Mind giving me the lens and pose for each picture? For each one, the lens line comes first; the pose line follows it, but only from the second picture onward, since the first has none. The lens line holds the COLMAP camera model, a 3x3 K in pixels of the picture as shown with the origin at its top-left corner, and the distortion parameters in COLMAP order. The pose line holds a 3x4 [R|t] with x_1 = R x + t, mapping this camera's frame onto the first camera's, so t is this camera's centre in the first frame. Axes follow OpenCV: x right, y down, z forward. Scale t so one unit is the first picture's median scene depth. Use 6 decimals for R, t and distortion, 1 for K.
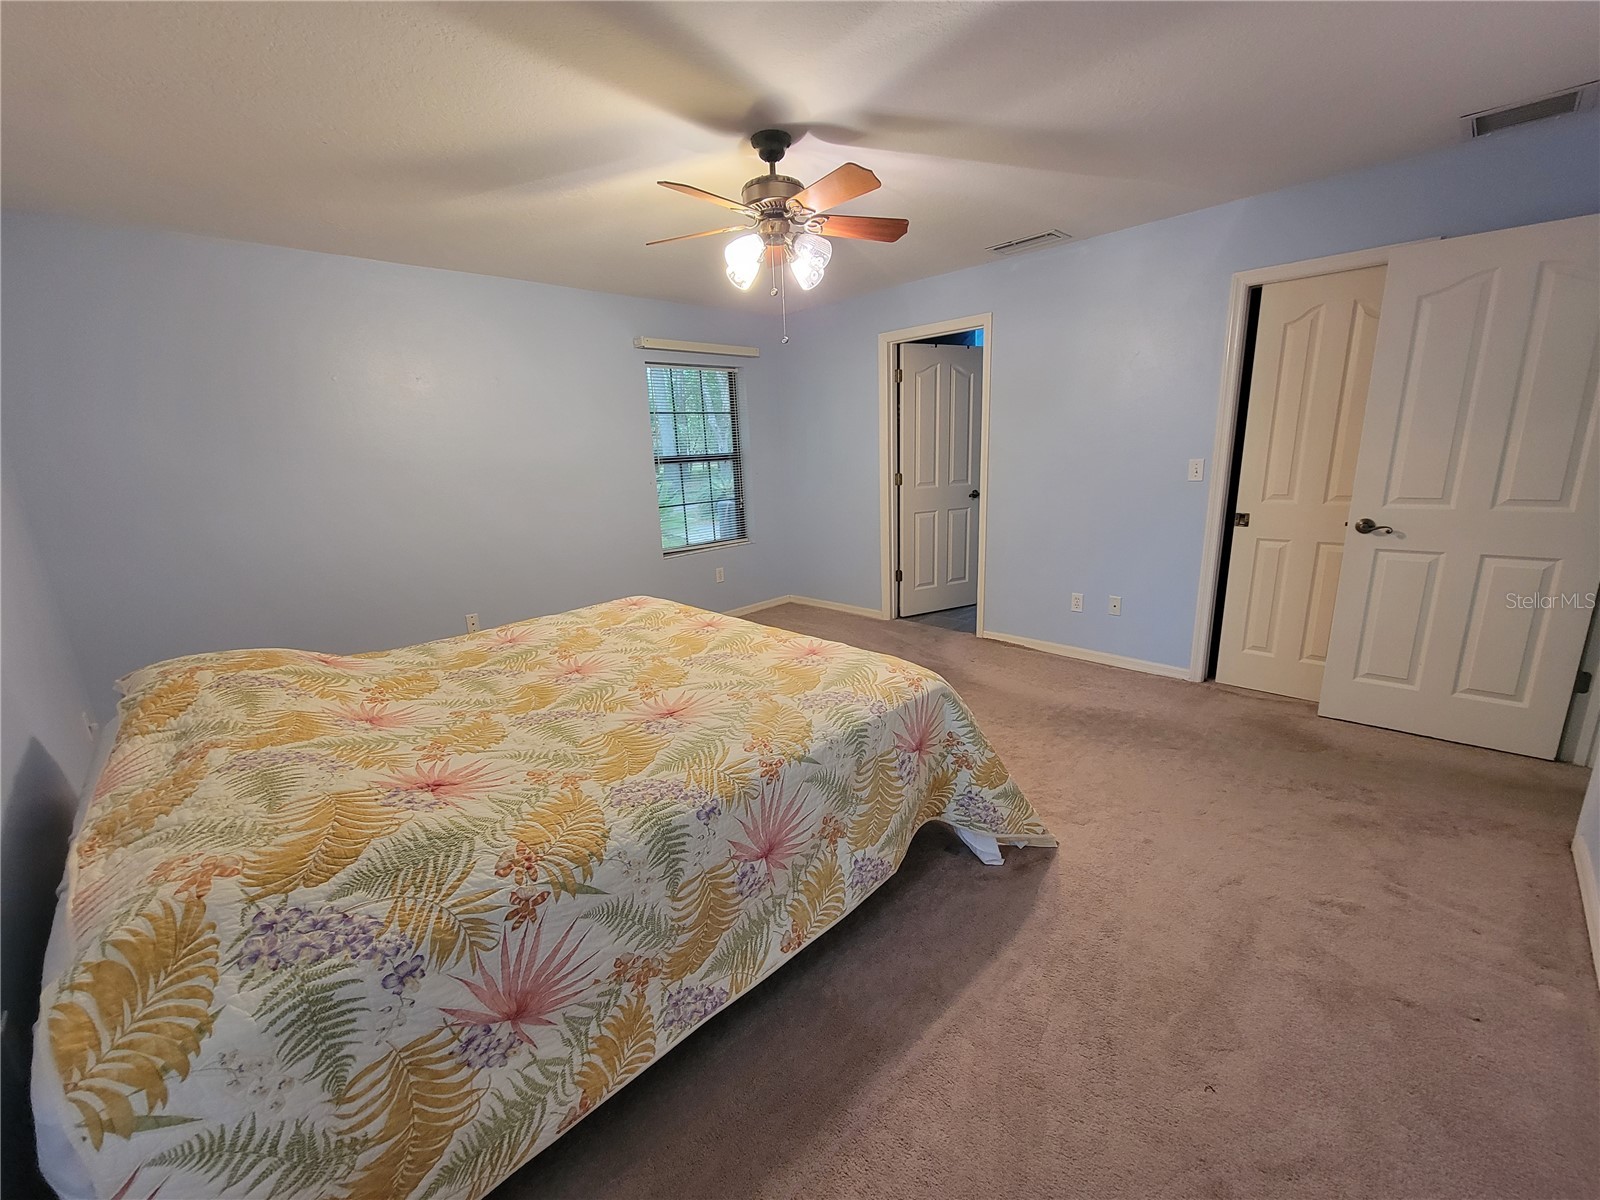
lens RADIAL K [[655.6, 0, 801.3], [0, 655.6, 604.6], [0, 0, 1]] dist [-0.000258, 0.000039]
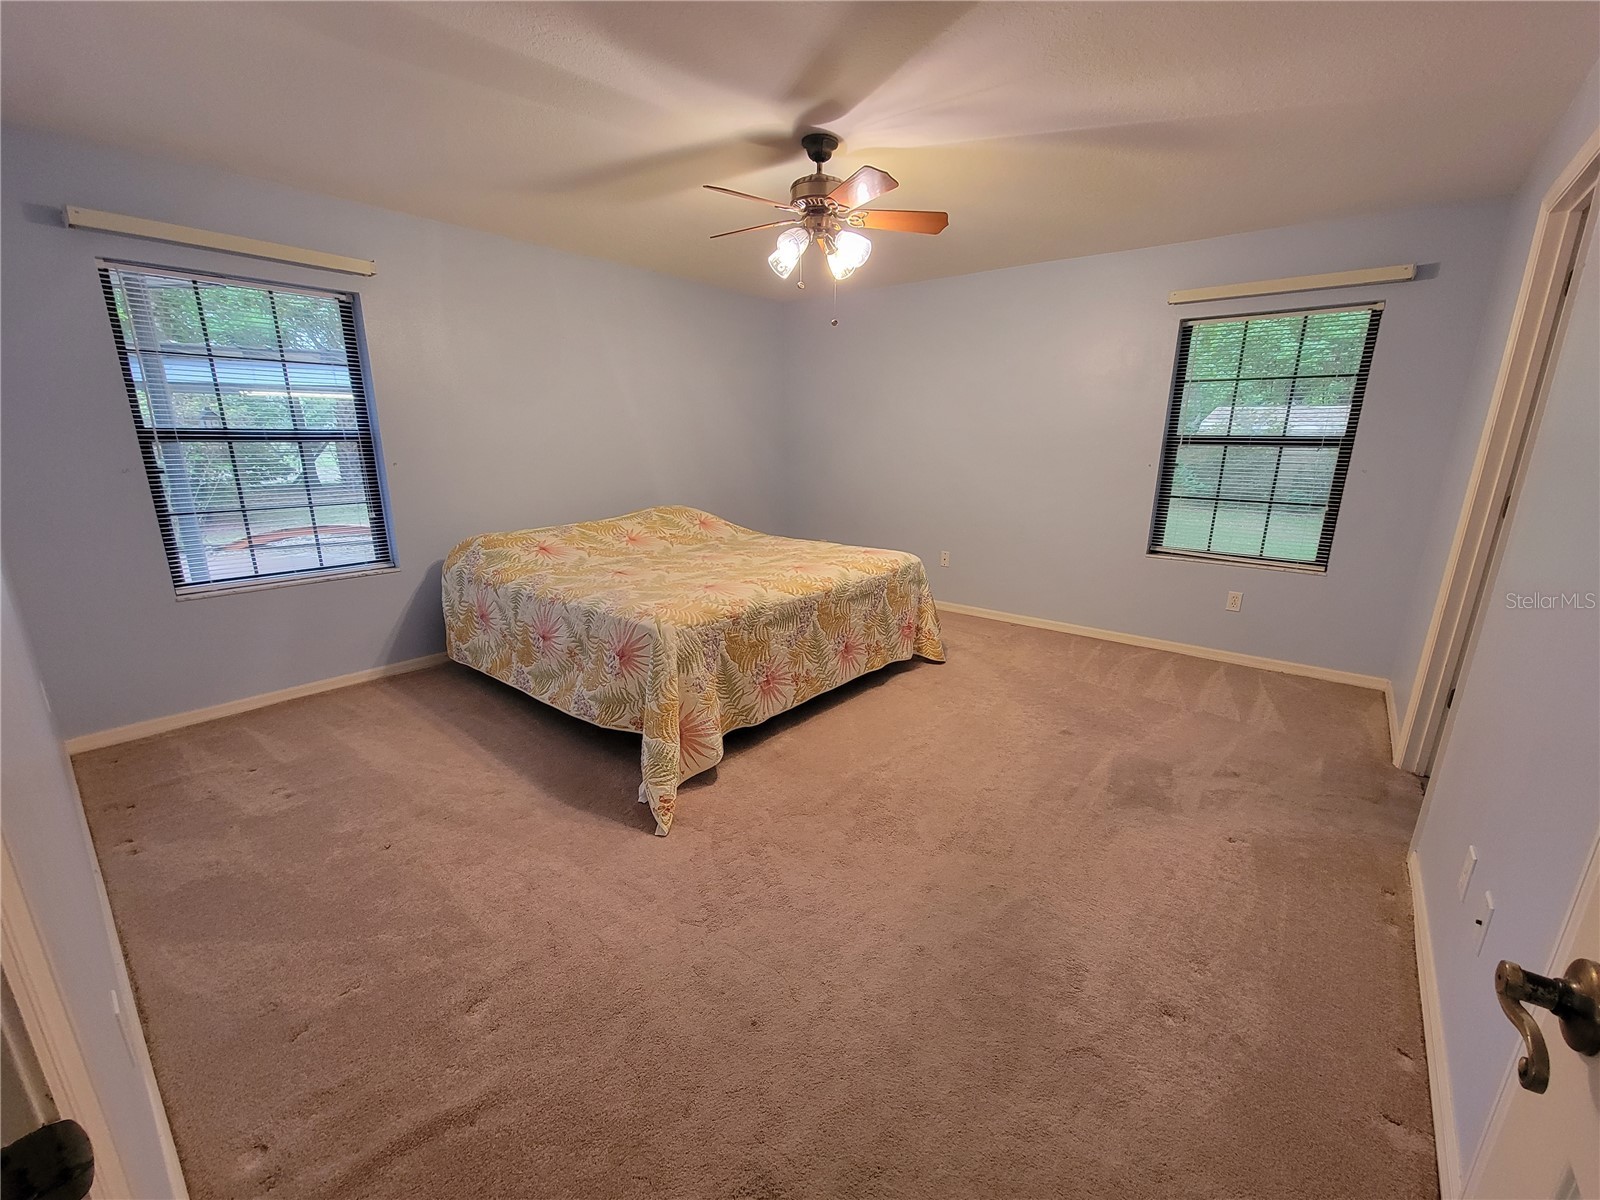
lens RADIAL K [[647.2, 0, 800.0], [0, 647.2, 600.0], [0, 0, 1]] dist [0.000305, 0.000016]
pose [[0.097646, 0.290740, -0.951806, 1.201705], [-0.246188, 0.933710, 0.259956, -0.264236], [0.964291, 0.208939, 0.162749, 0.946697]]
